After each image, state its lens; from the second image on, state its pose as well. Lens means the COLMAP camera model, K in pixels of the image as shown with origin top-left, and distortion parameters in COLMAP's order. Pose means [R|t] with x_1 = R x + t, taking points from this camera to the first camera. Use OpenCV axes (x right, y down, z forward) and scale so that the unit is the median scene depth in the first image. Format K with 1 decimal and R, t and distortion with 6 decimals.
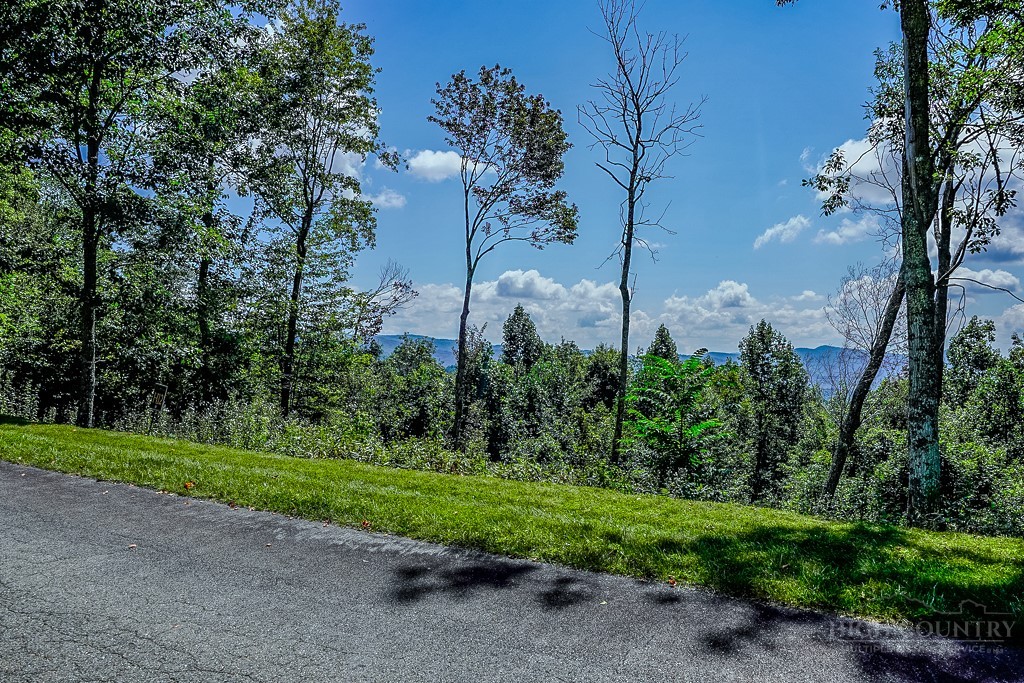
lens RADIAL K [[757.6, 0, 512.3], [0, 757.6, 374.3], [0, 0, 1]] dist [-0.076004, 0.033808]
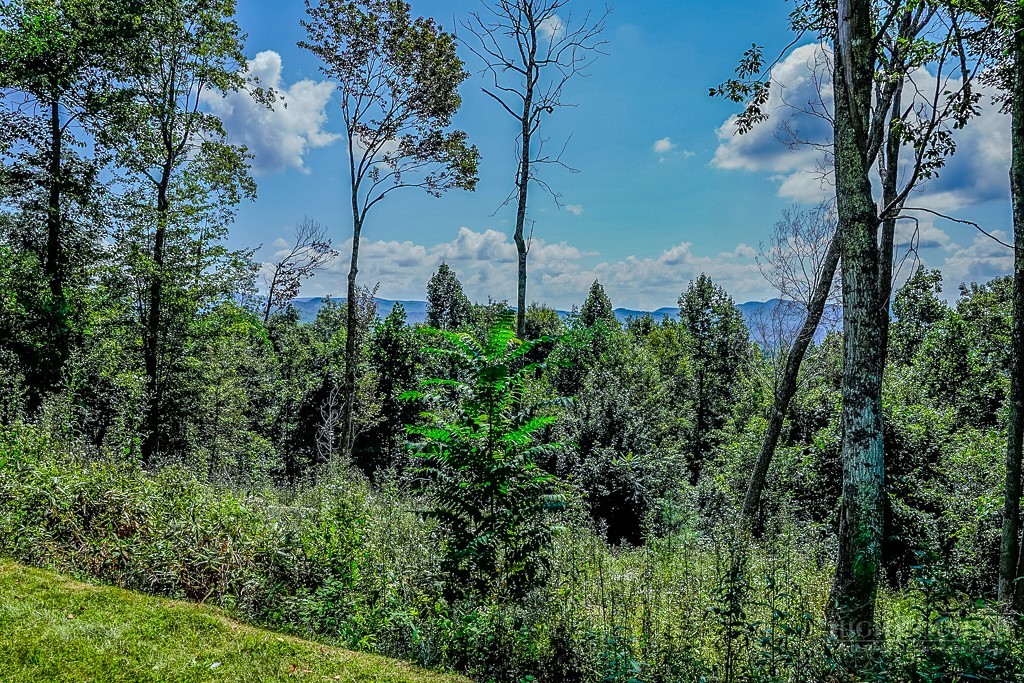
lens RADIAL K [[751.7, 0, 513.1], [0, 751.7, 376.4], [0, 0, 1]] dist [-0.060064, 0.007489]
pose [[0.998010, -0.027156, 0.056907, 0.070336], [0.023868, 0.998050, 0.057675, -0.006425], [-0.058362, -0.056202, 0.996712, 0.121565]]
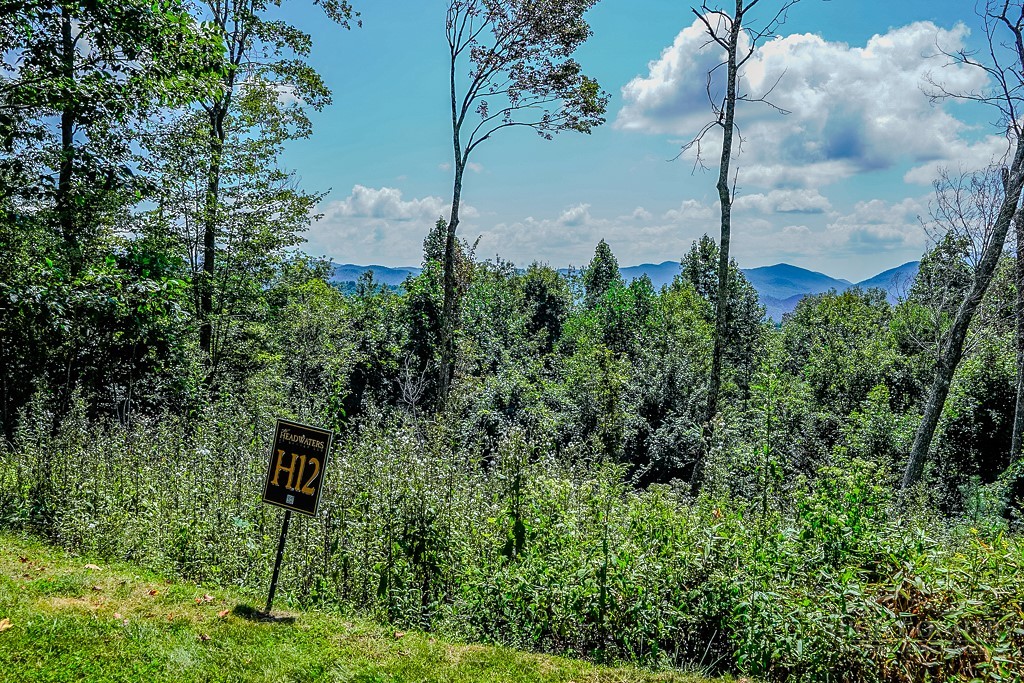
lens RADIAL K [[757.6, 0, 512.3], [0, 757.6, 374.3], [0, 0, 1]] dist [-0.076004, 0.033808]
pose [[0.979733, -0.039132, 0.196448, -0.161168], [0.017931, 0.993928, 0.108561, -0.011573], [-0.199503, -0.102838, 0.974486, 0.240665]]
